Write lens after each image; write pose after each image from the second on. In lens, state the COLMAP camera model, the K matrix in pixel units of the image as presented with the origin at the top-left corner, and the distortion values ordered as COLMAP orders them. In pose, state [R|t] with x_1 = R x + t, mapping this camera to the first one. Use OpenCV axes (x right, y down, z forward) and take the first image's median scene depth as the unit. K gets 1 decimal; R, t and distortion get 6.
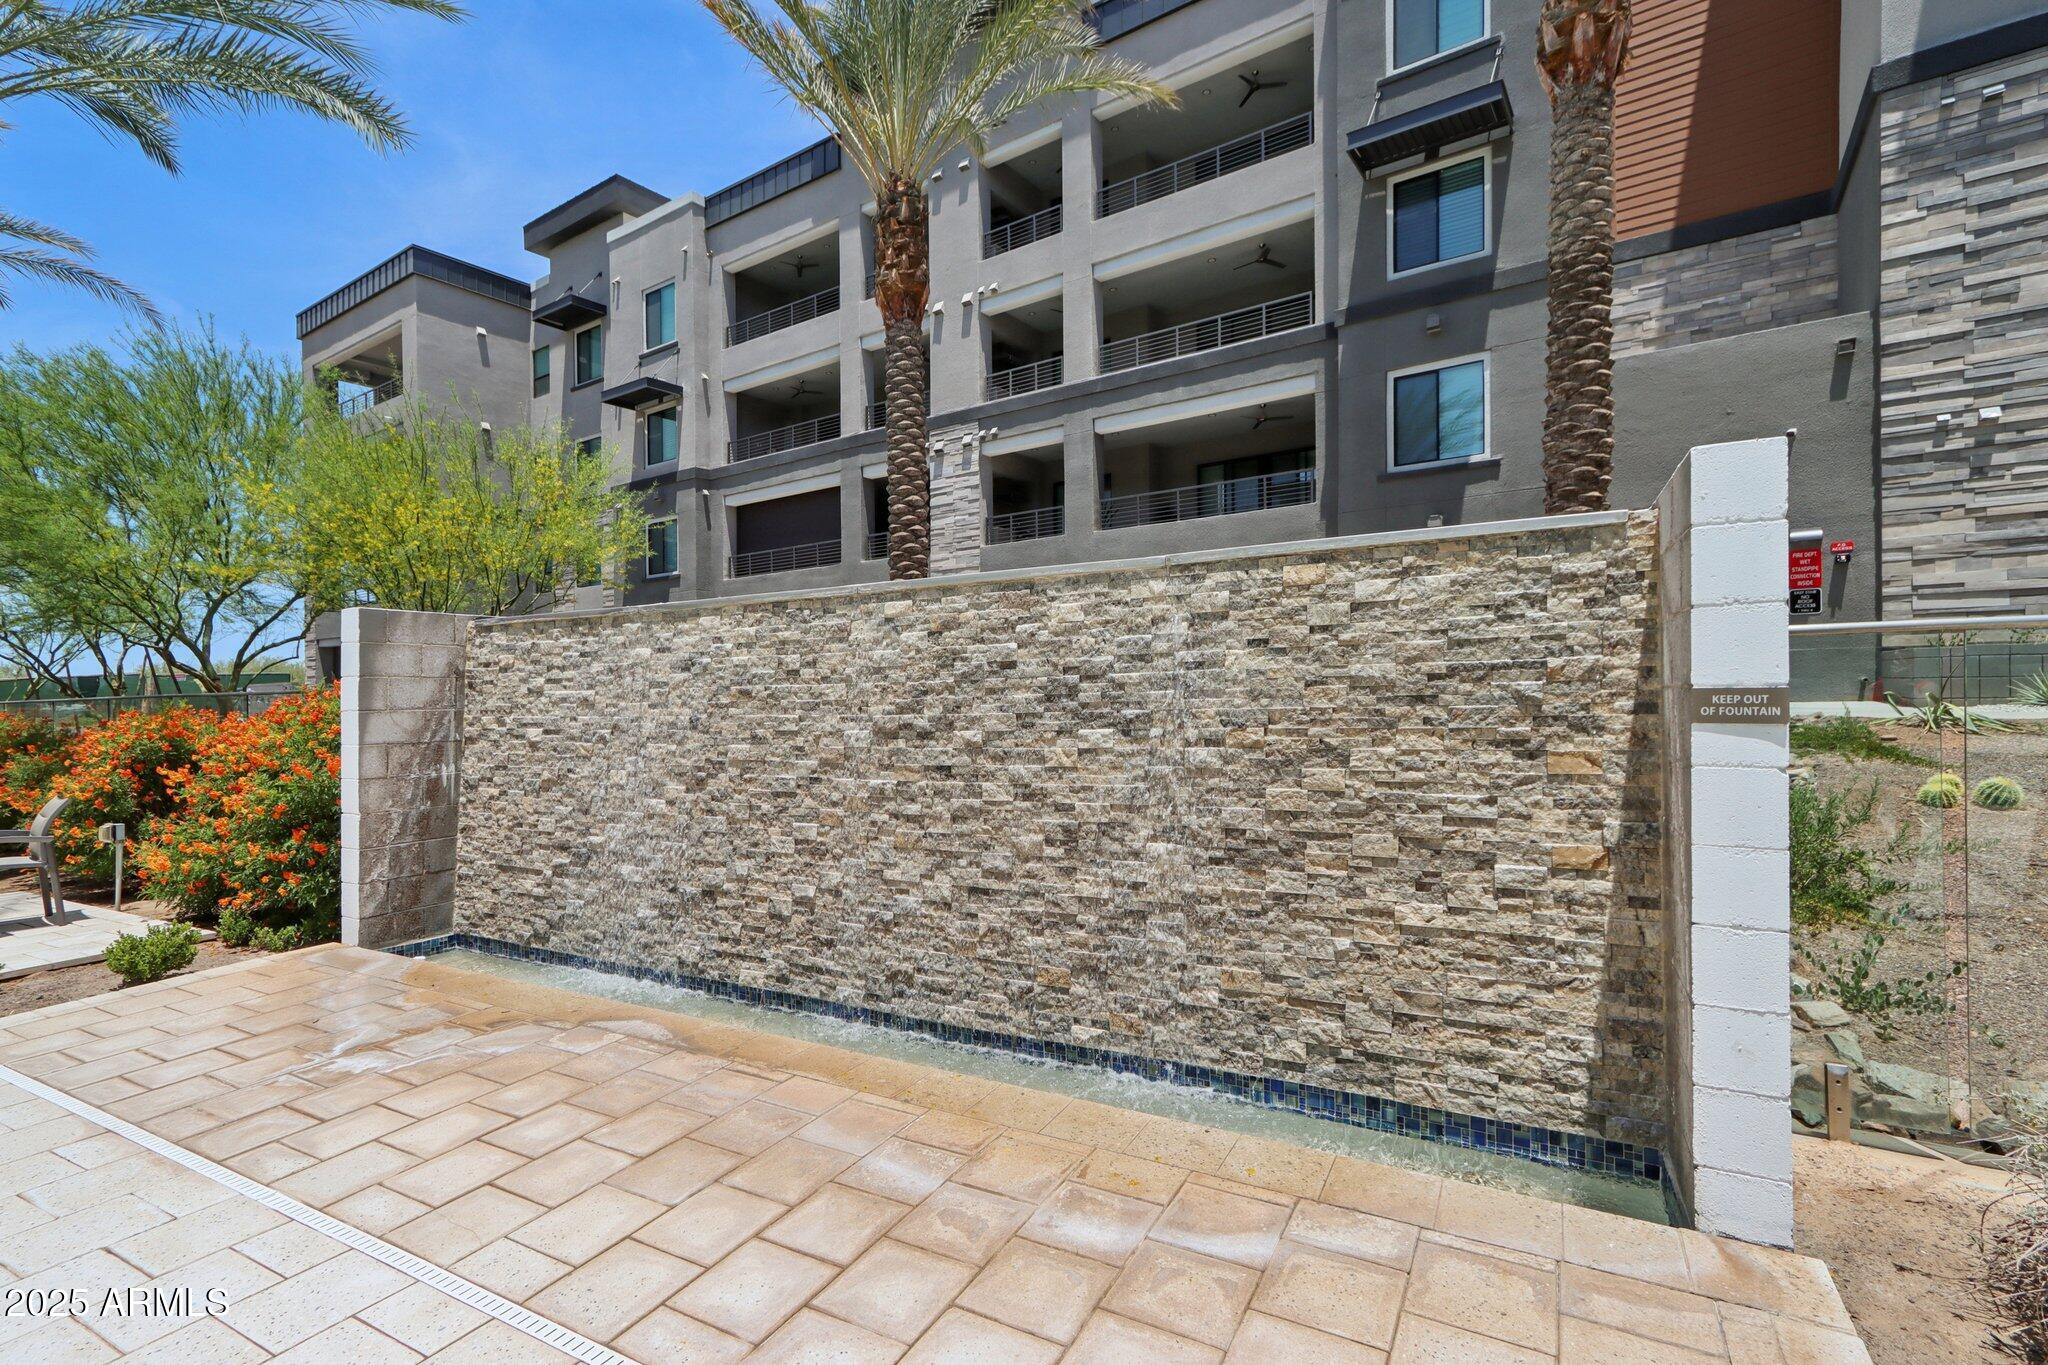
lens RADIAL K [[954.5, 0, 998.0], [0, 954.5, 676.0], [0, 0, 1]] dist [-0.001371, 0.000353]
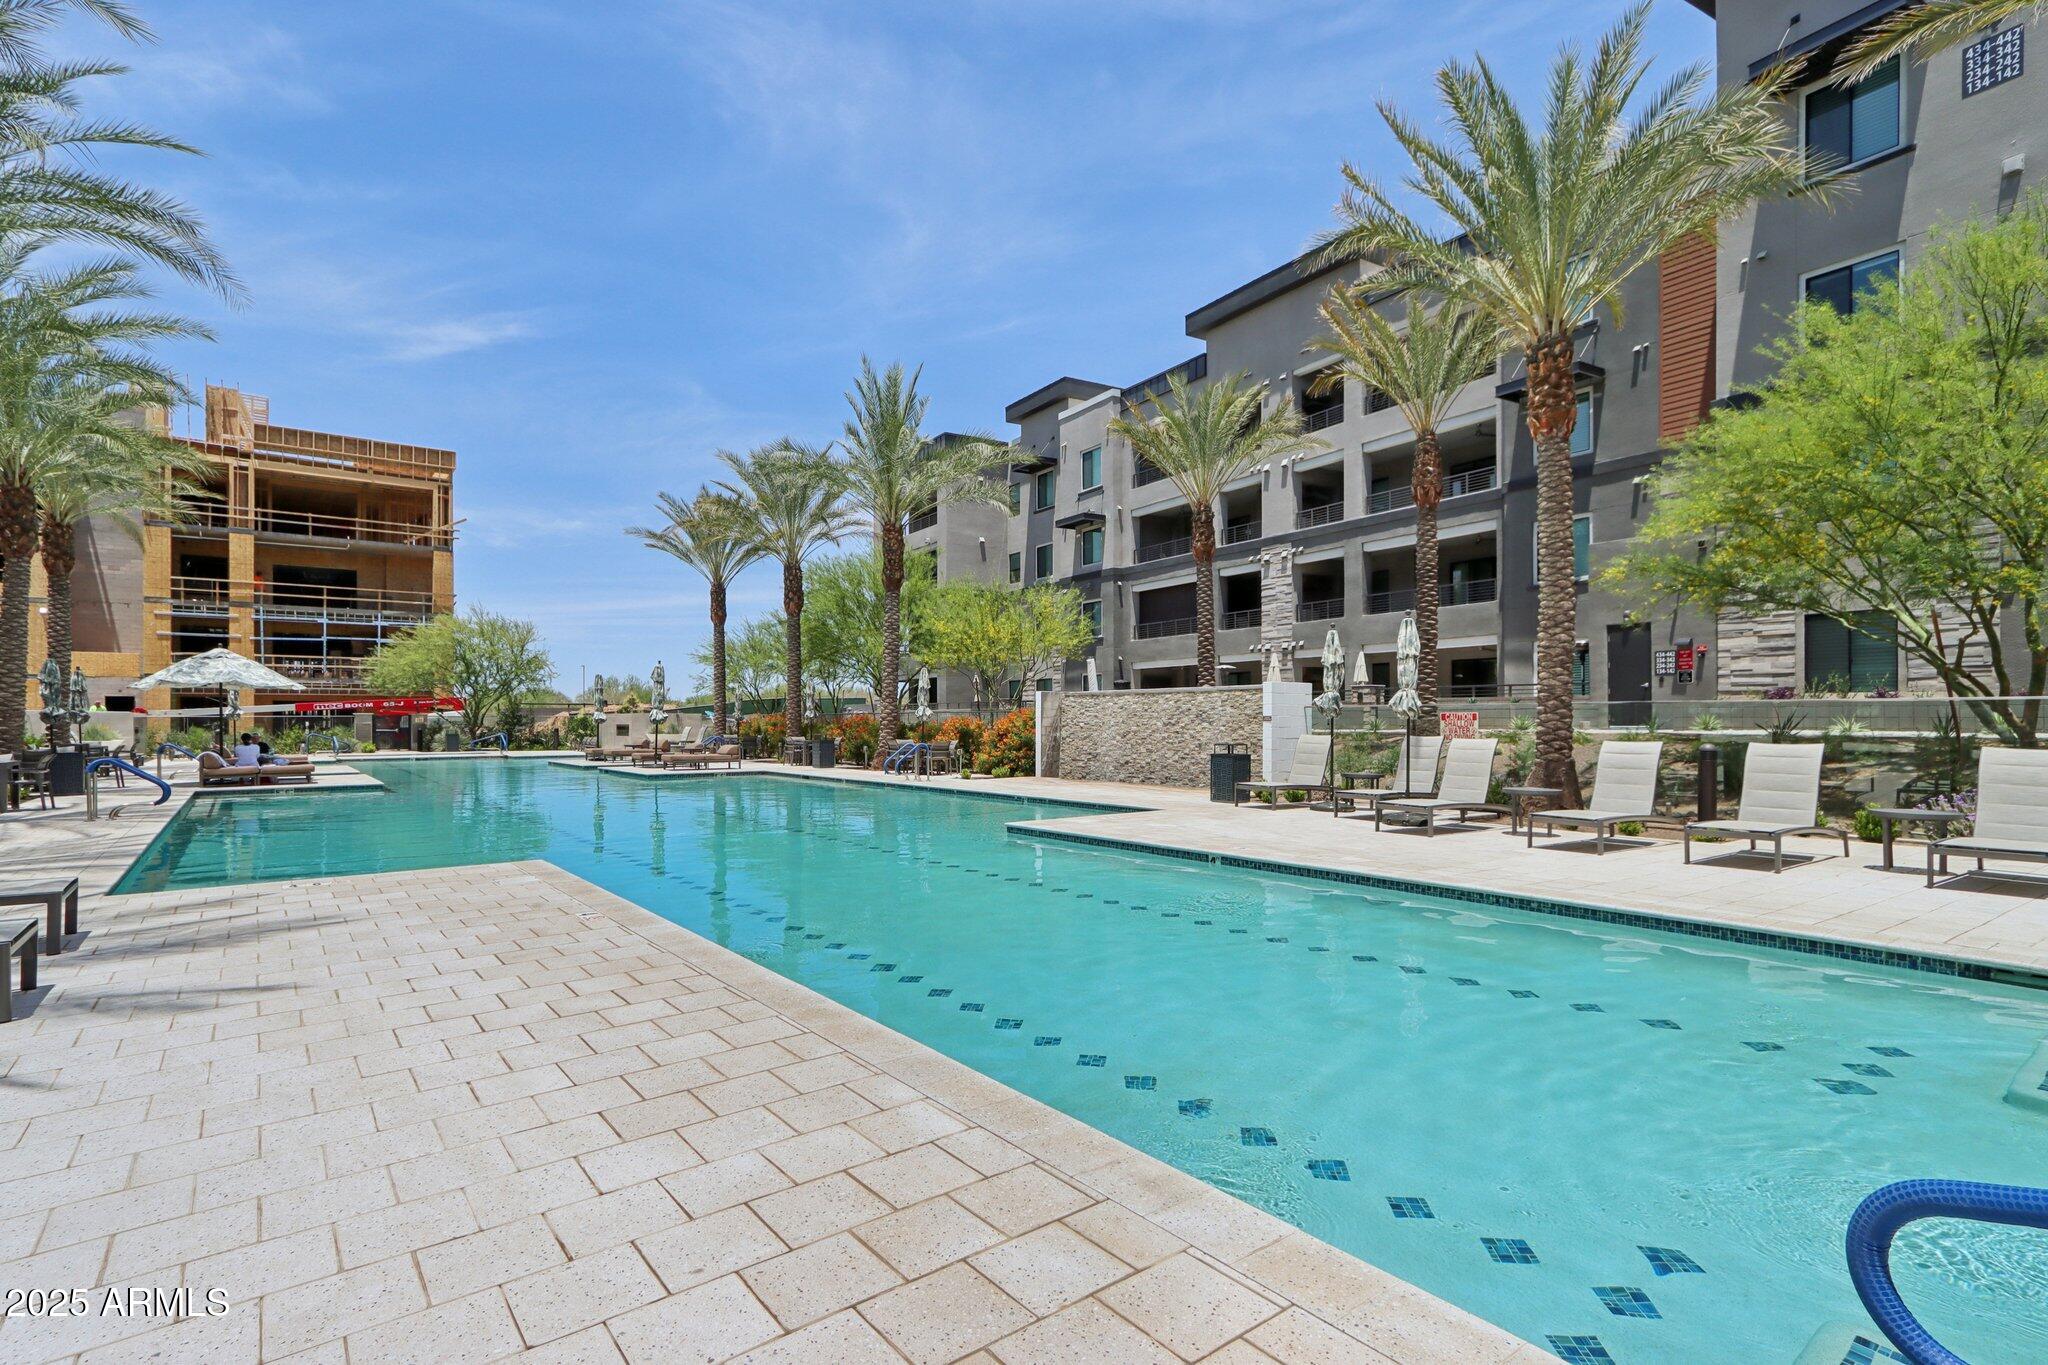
lens RADIAL K [[954.5, 0, 998.0], [0, 954.5, 676.0], [0, 0, 1]] dist [-0.001371, 0.000353]
pose [[0.914217, 0.001393, -0.405222, 0.169951], [-0.011777, 0.999663, -0.023134, -0.009229], [0.405053, 0.025921, 0.913926, -0.593136]]
